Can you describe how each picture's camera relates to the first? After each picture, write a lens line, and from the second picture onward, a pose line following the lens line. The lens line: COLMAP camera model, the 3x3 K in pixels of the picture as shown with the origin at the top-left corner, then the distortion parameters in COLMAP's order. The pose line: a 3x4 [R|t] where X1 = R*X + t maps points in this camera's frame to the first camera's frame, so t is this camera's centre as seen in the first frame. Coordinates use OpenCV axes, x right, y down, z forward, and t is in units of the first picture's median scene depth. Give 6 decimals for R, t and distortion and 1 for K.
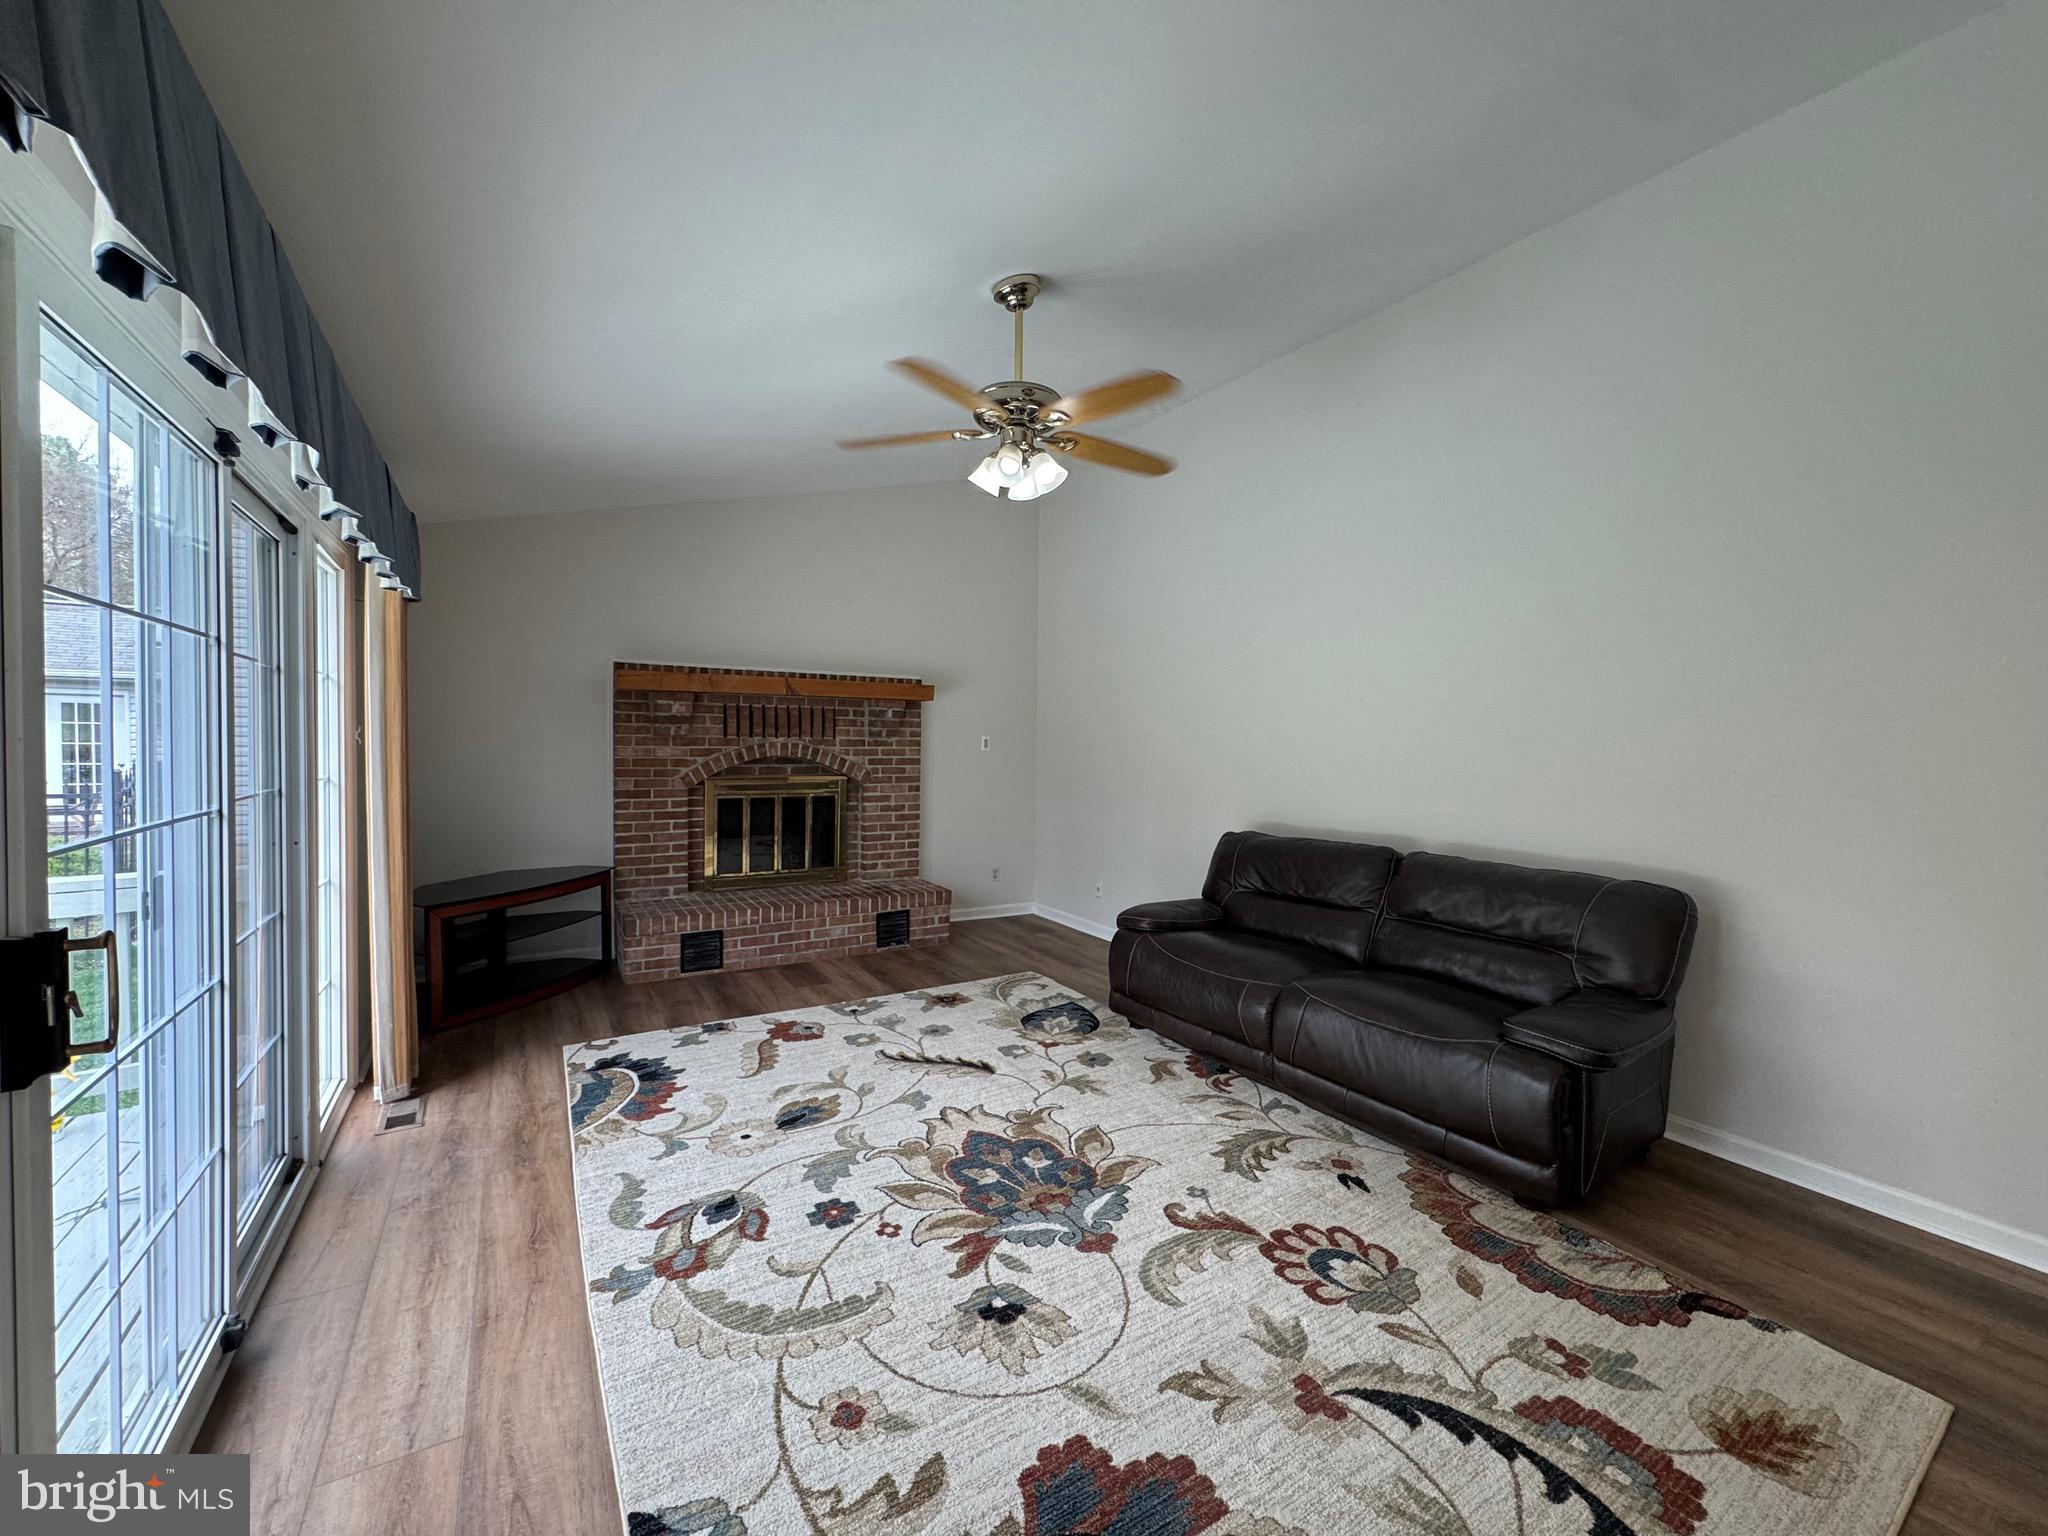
lens RADIAL K [[814.2, 0, 1024.0], [0, 814.2, 768.0], [0, 0, 1]] dist [-0.004850, 0.001043]
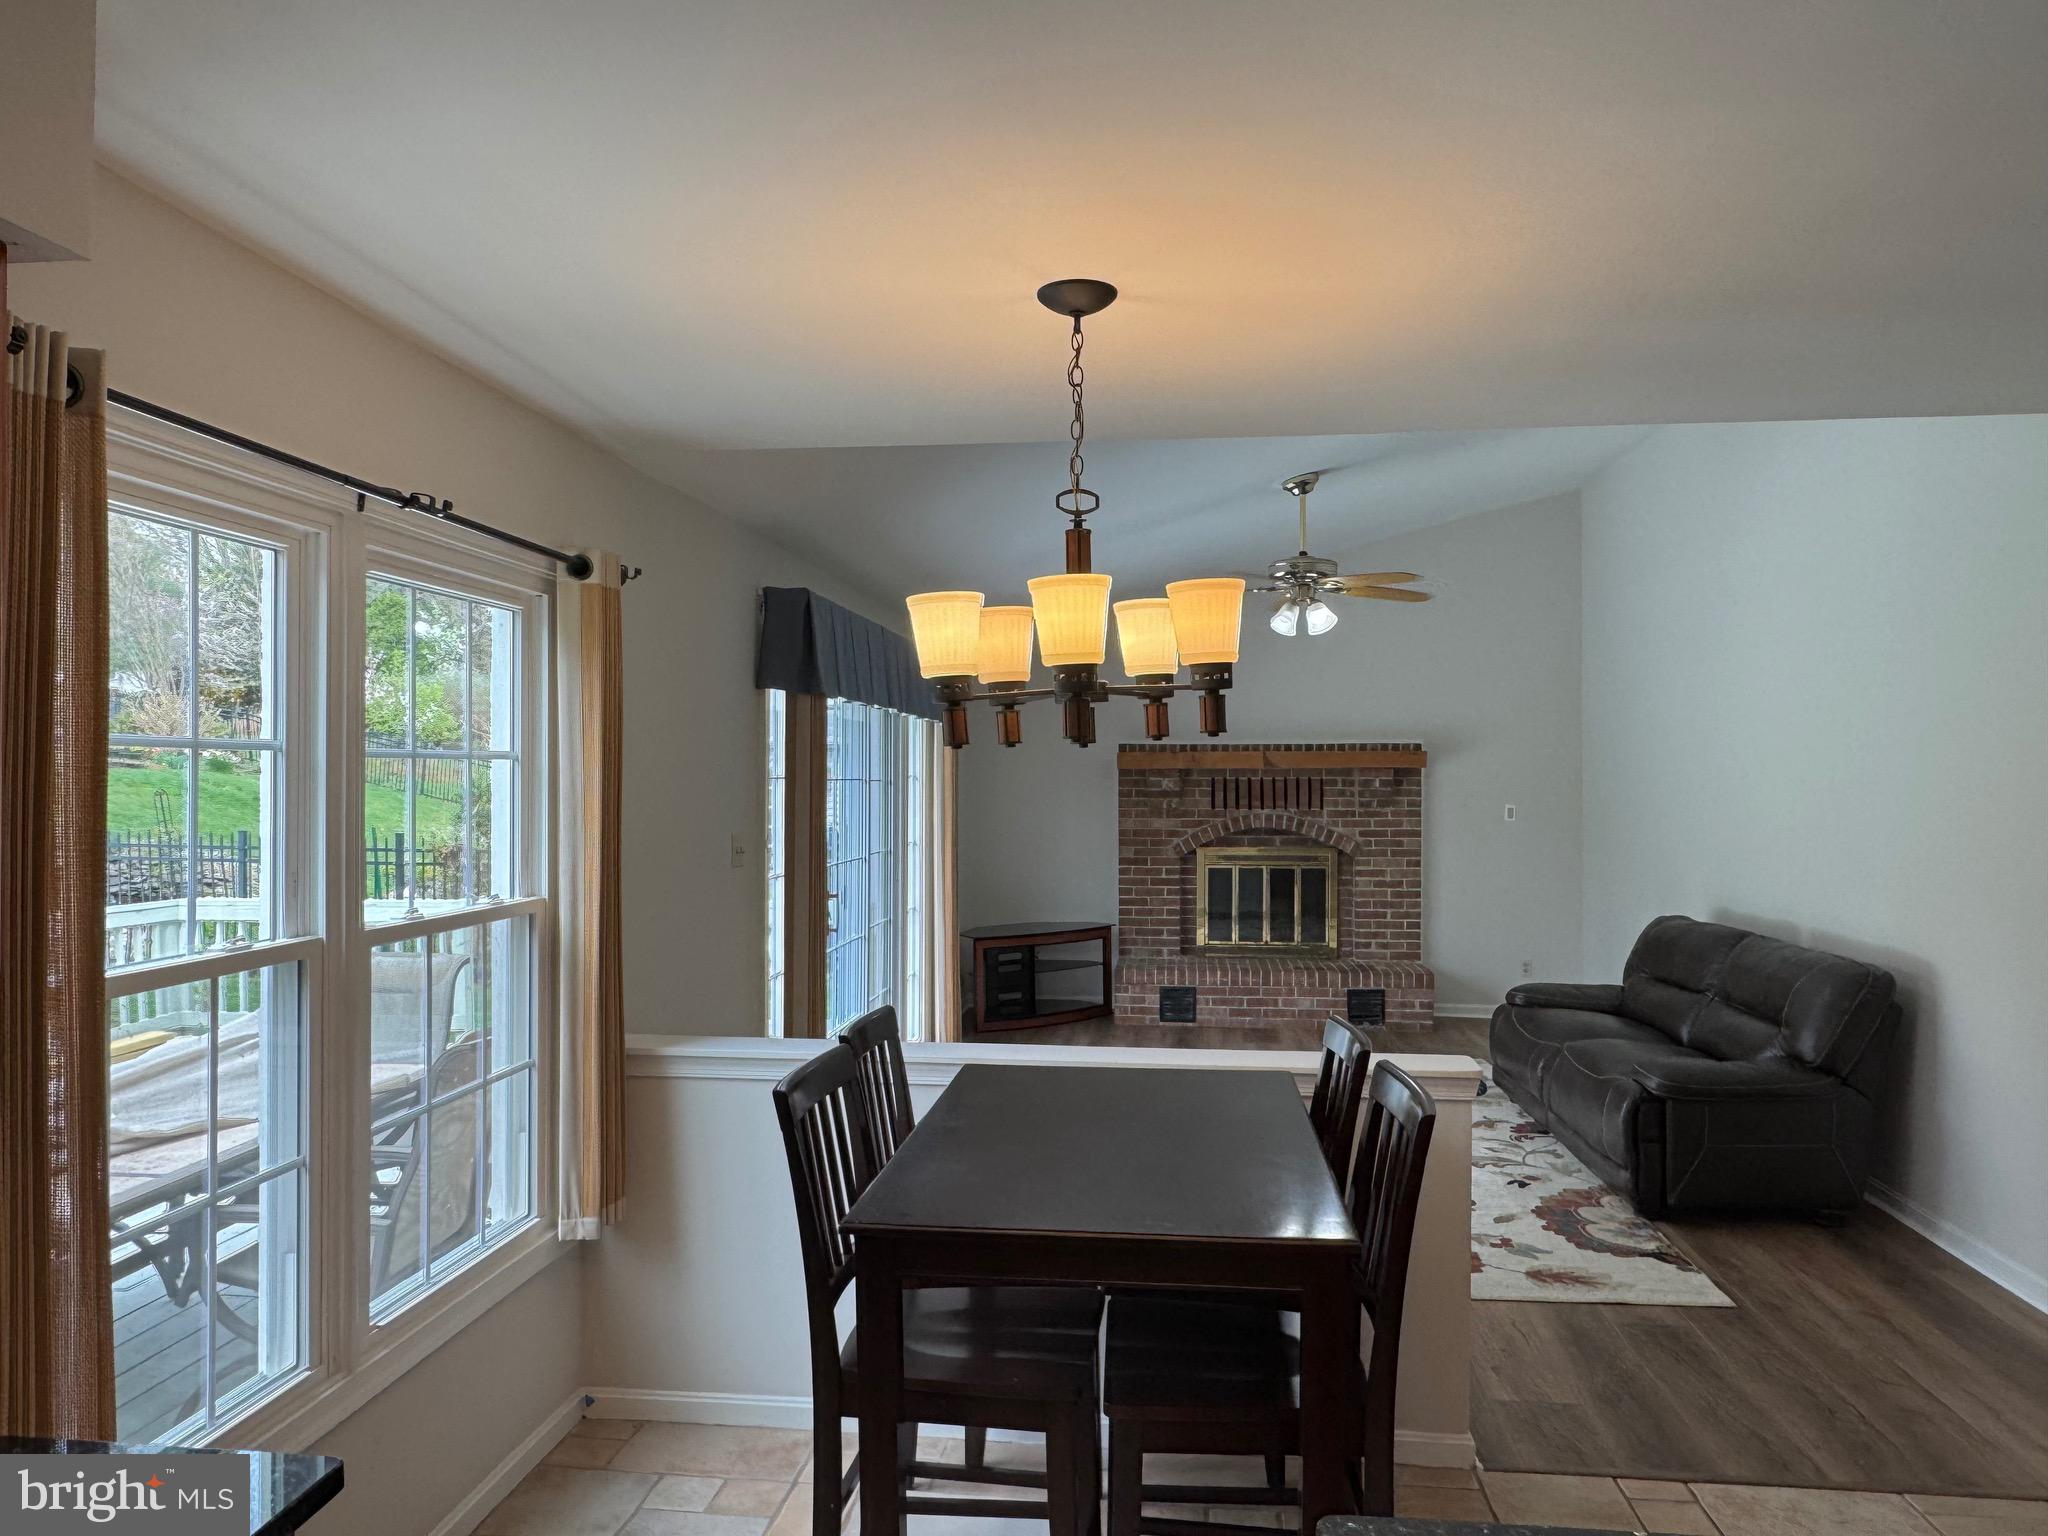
lens RADIAL K [[1410.1, 0, 1024.0], [0, 1410.1, 768.0], [0, 0, 1]] dist [-0.006538, 0.000059]
pose [[0.781692, -0.019821, -0.623349, 0.660807], [-0.009769, 0.998983, -0.044015, -0.010008], [0.623588, 0.040496, 0.780704, -0.659292]]
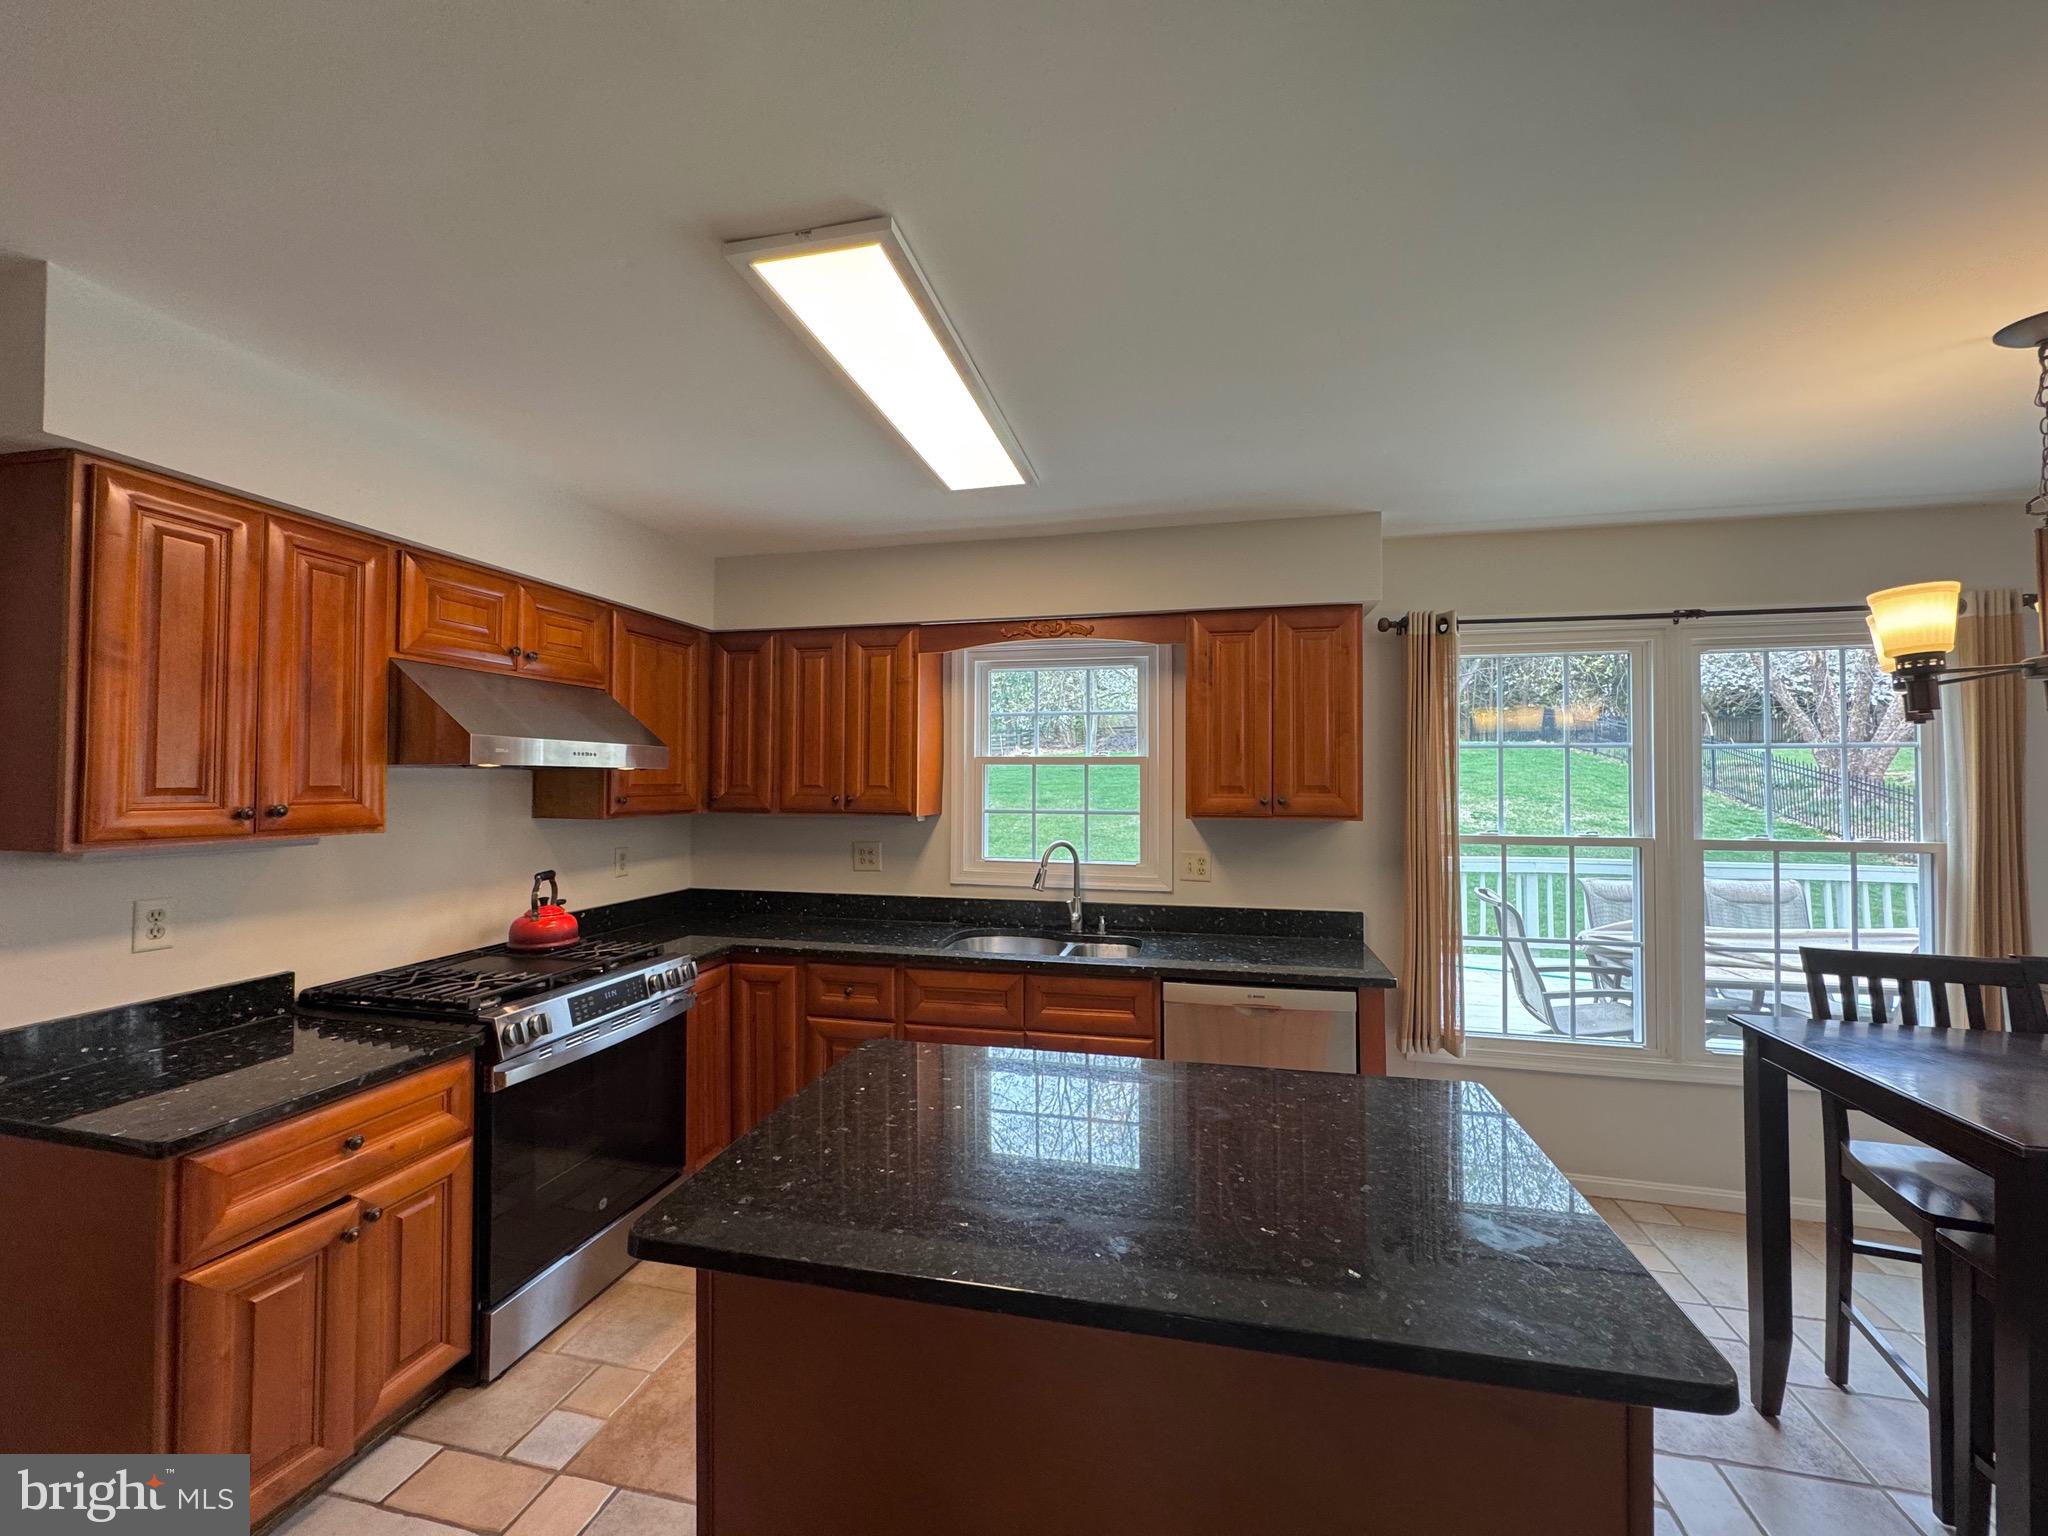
lens RADIAL K [[822.3, 0, 1030.5], [0, 822.3, 762.9], [0, 0, 1]] dist [-0.000895, 0.000688]
pose [[-0.707383, -0.036032, -0.705911, 0.920528], [-0.040986, 0.999110, -0.009927, 0.001305], [0.705641, 0.021910, -0.708231, -0.283120]]
